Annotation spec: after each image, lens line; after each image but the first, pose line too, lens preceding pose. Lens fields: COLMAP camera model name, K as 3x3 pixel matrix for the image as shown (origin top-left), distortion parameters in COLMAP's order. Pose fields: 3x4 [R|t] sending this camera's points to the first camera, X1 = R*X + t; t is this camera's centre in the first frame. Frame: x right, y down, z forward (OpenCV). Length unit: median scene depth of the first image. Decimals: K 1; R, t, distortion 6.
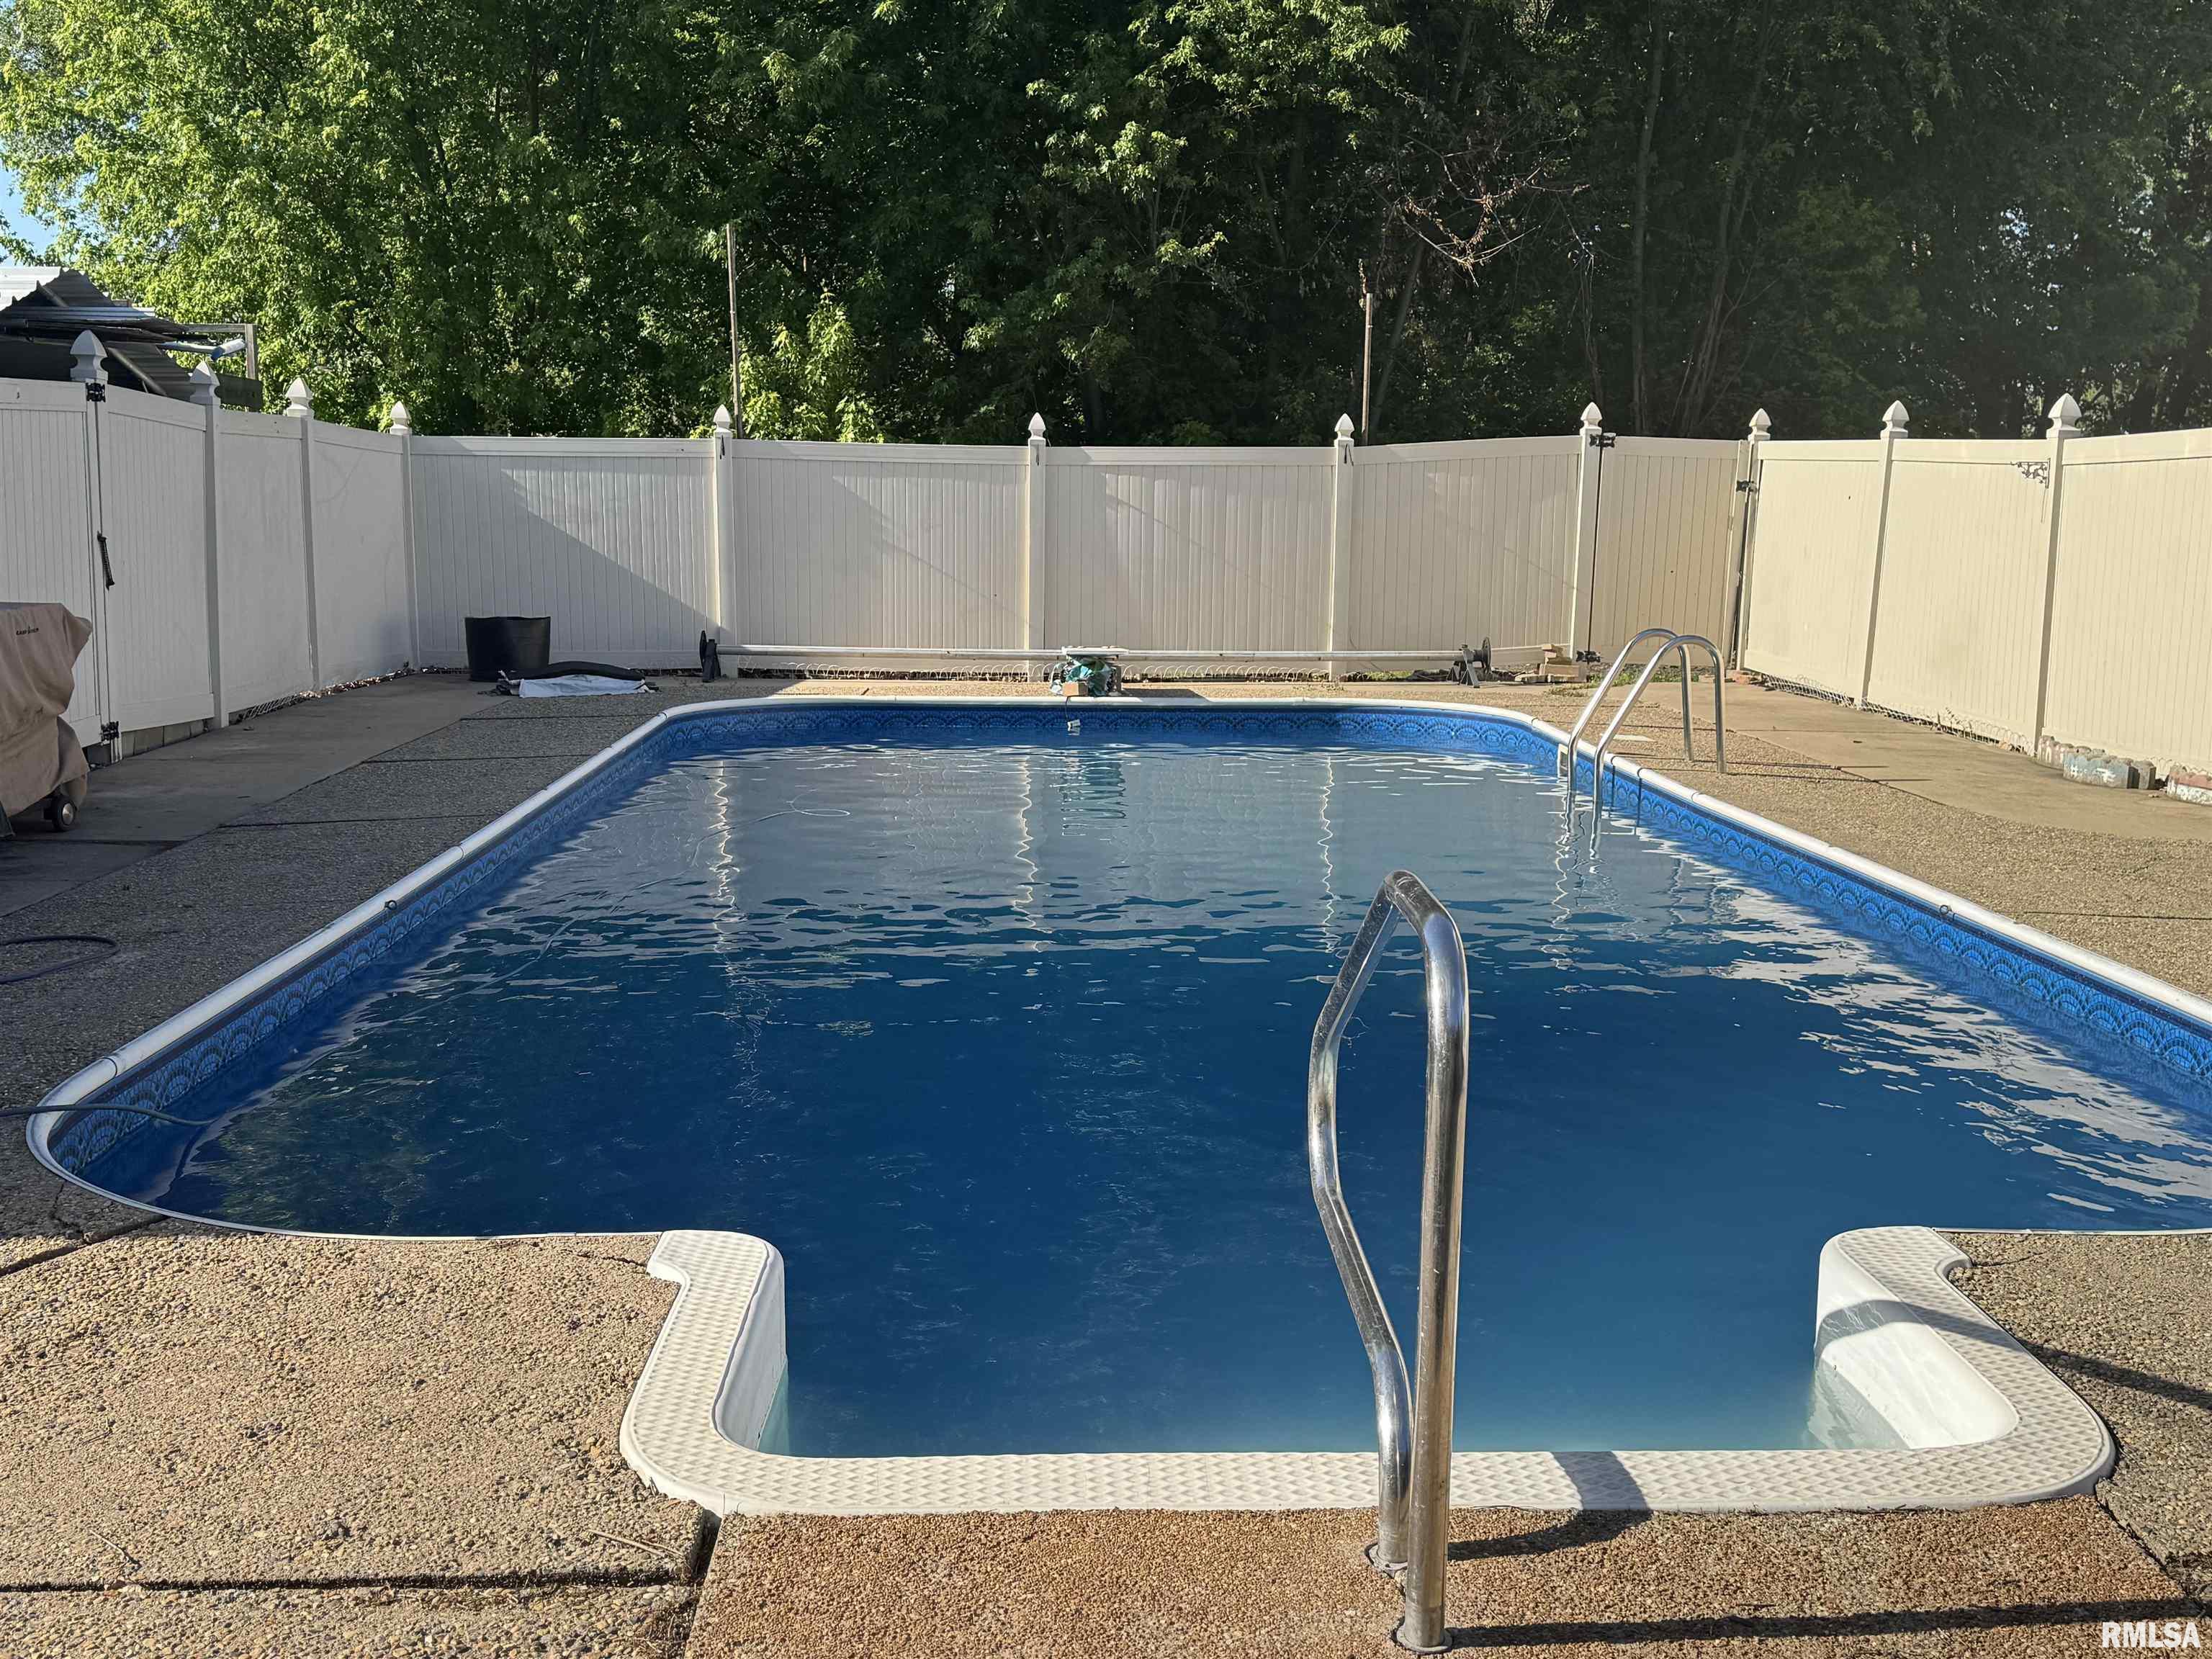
lens RADIAL K [[2196.2, 0, 1111.7], [0, 2196.2, 828.6], [0, 0, 1]] dist [0.109433, 0.000000]
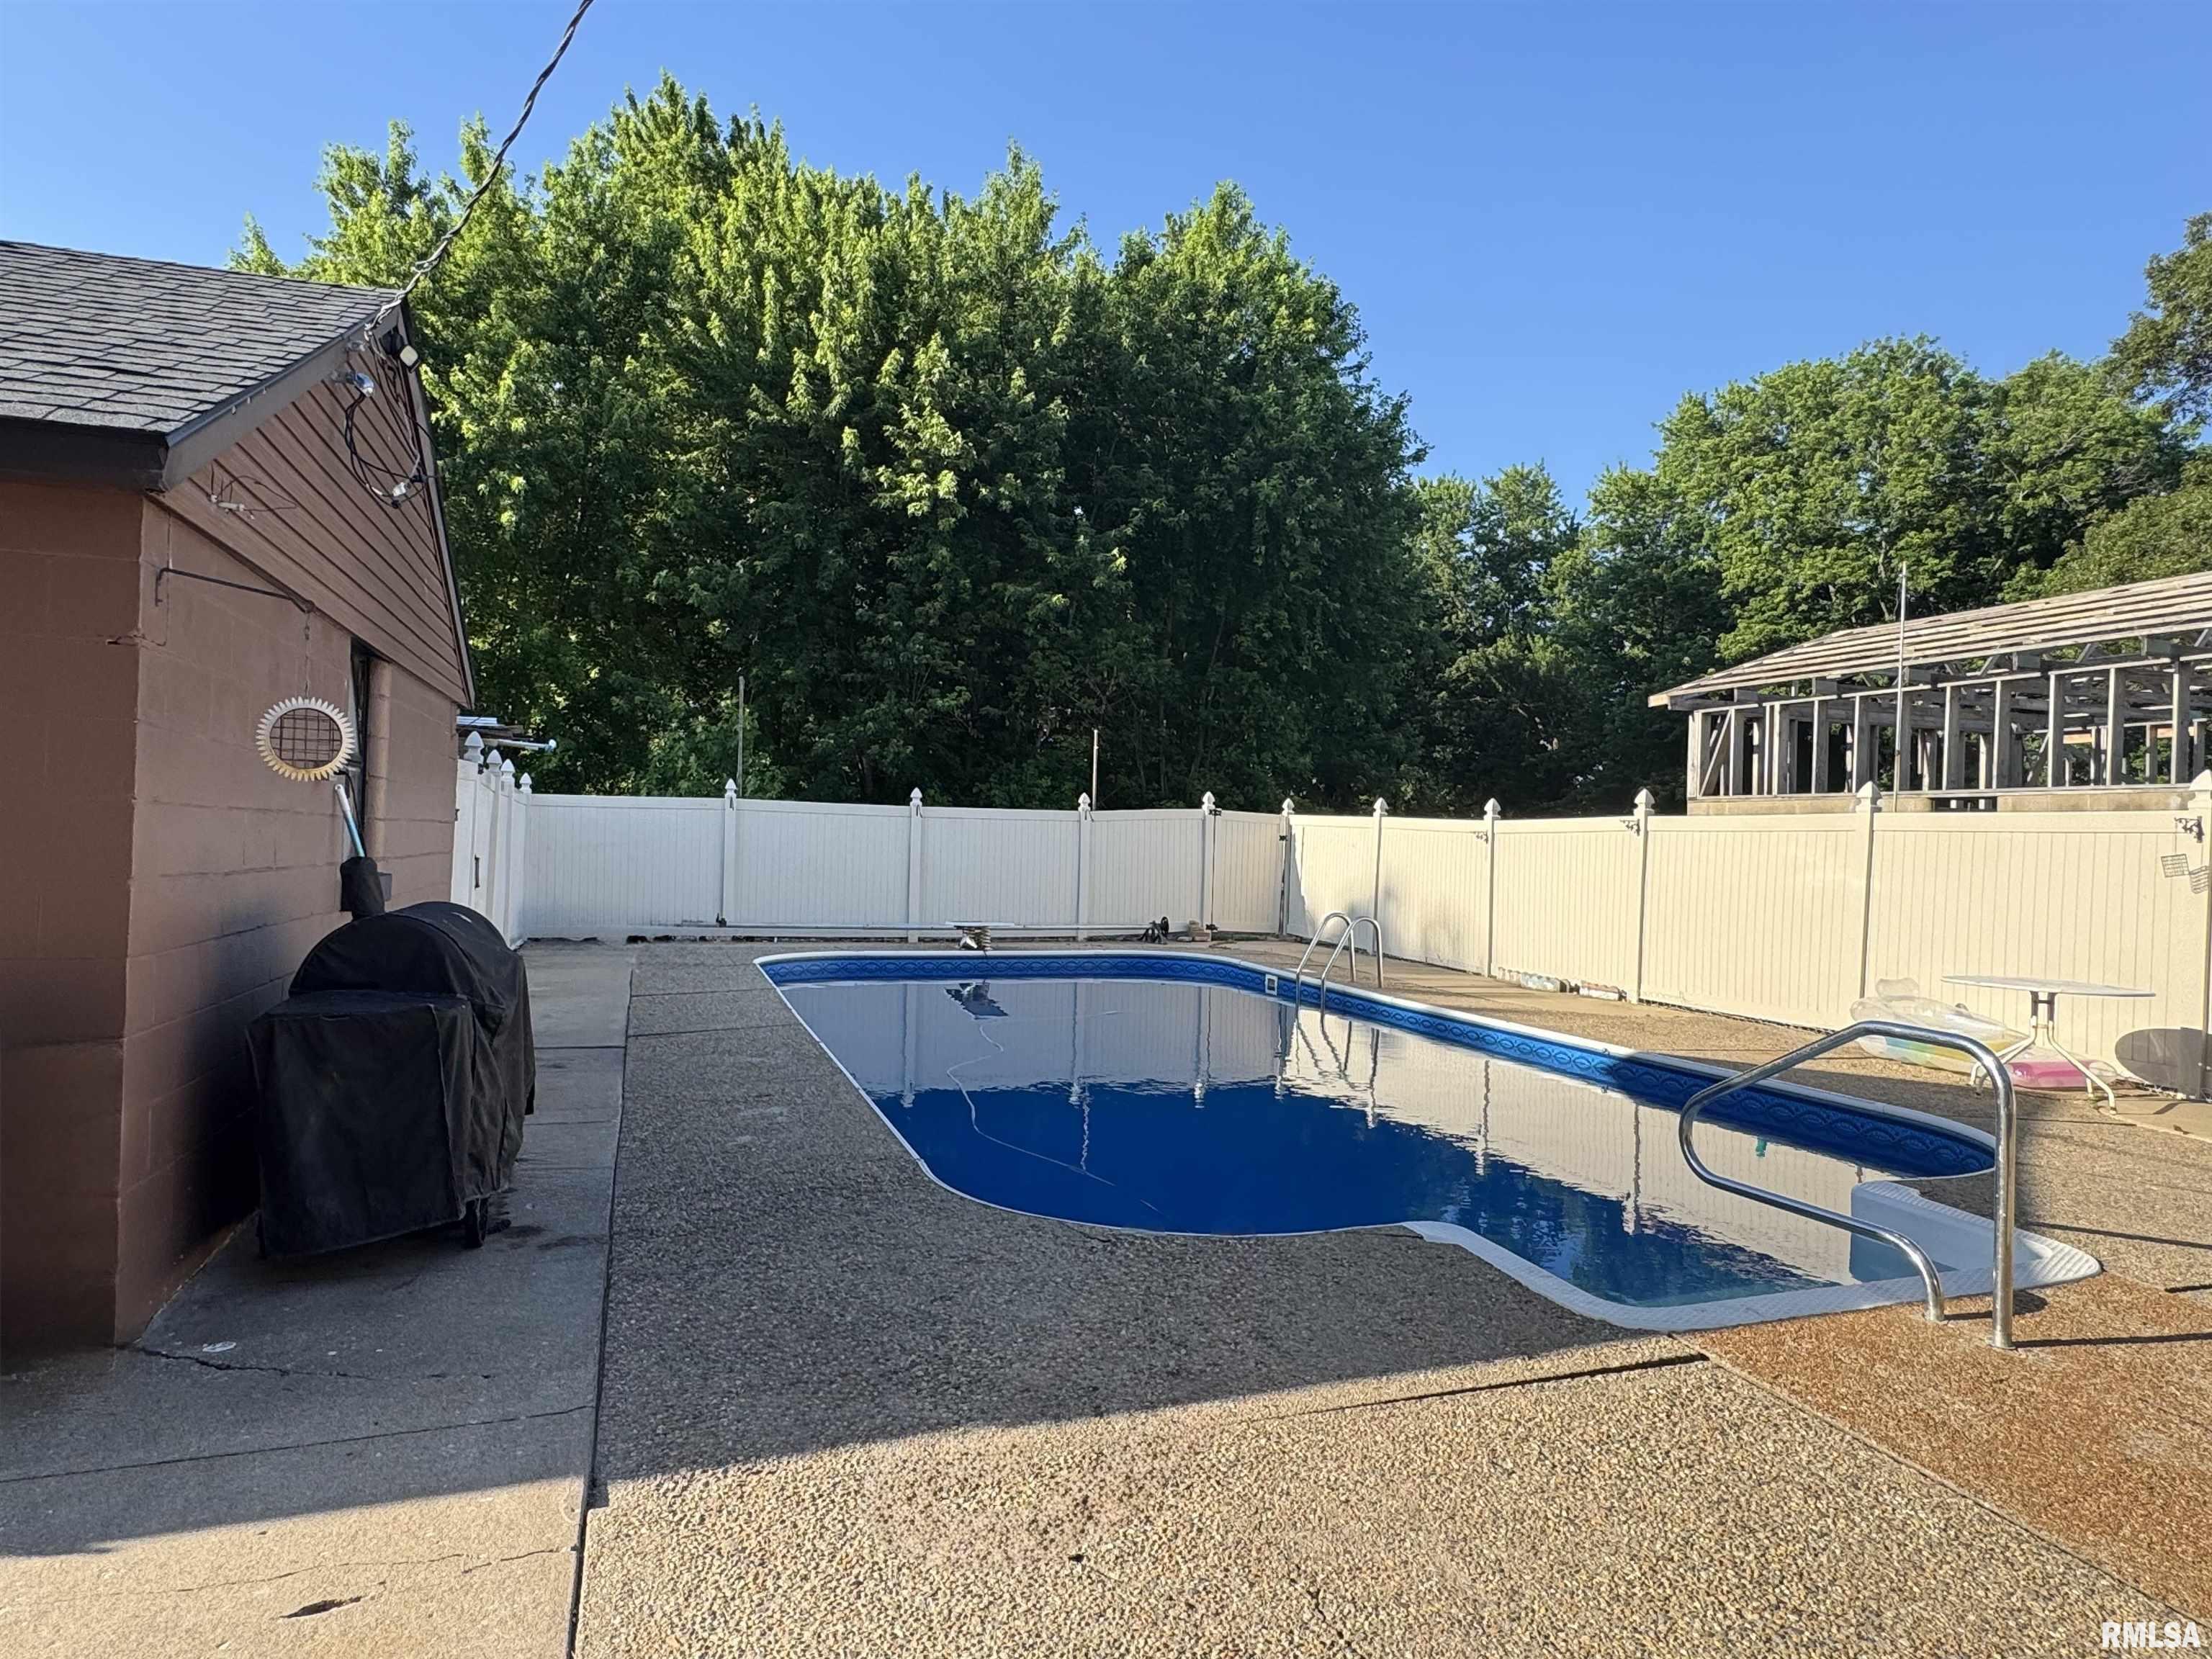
lens RADIAL K [[1307.2, 0, 1095.6], [0, 1307.2, 834.3], [0, 0, 1]] dist [0.004594, 0.000654]
pose [[0.960705, 0.018131, 0.276980, -0.181465], [0.023760, 0.988830, -0.147142, 0.003201], [-0.276554, 0.147941, 0.949543, -0.015047]]
